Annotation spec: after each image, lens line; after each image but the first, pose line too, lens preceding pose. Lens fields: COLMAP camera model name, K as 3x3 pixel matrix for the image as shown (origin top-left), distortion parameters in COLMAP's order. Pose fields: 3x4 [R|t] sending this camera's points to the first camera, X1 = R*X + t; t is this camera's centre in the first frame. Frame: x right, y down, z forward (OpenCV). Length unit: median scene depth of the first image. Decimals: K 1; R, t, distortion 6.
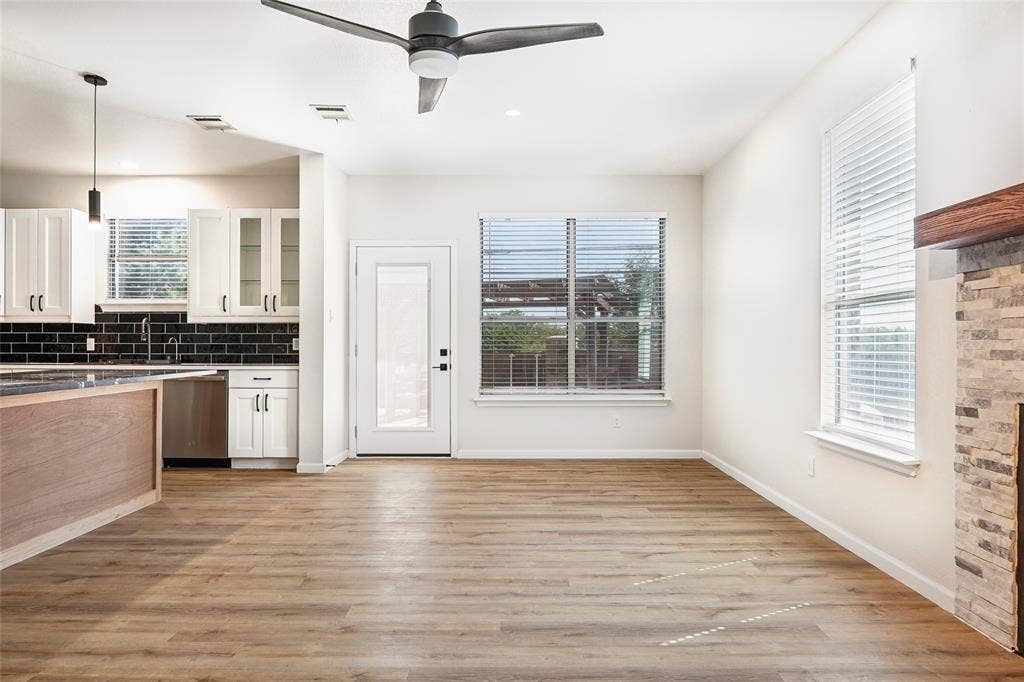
lens RADIAL K [[626.2, 0, 514.5], [0, 626.2, 348.3], [0, 0, 1]] dist [-0.015803, 0.000375]
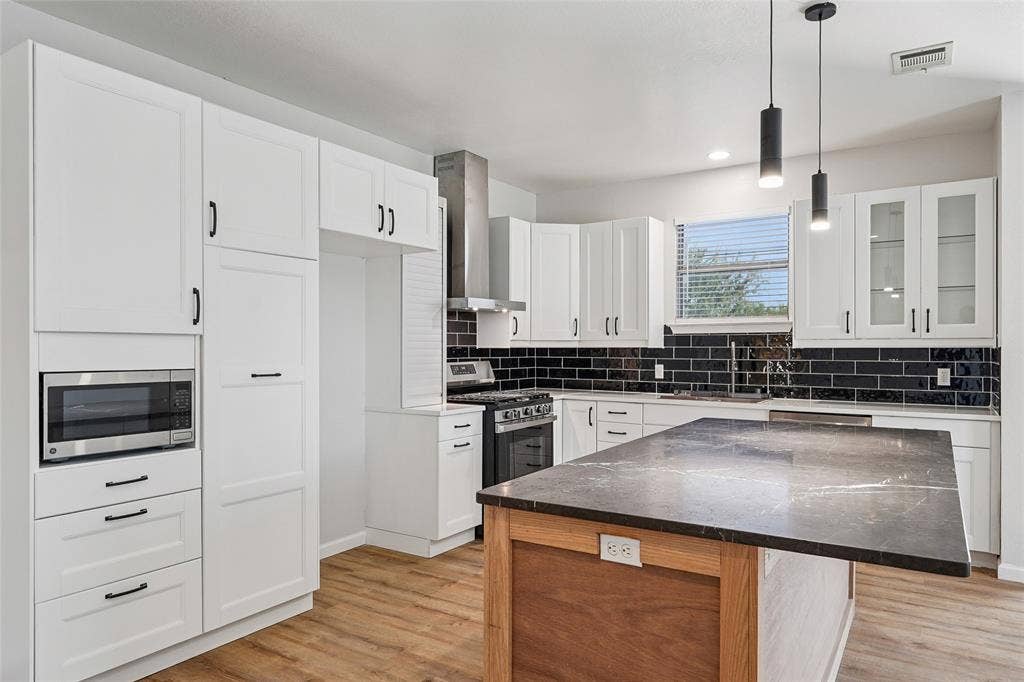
lens RADIAL K [[653.1, 0, 517.1], [0, 653.1, 341.4], [0, 0, 1]] dist [-0.000341, -0.000782]
pose [[0.839459, -0.005771, -0.543392, -0.369633], [-0.002150, 0.999901, -0.013941, -0.036855], [0.543418, 0.012872, 0.839364, 0.133677]]
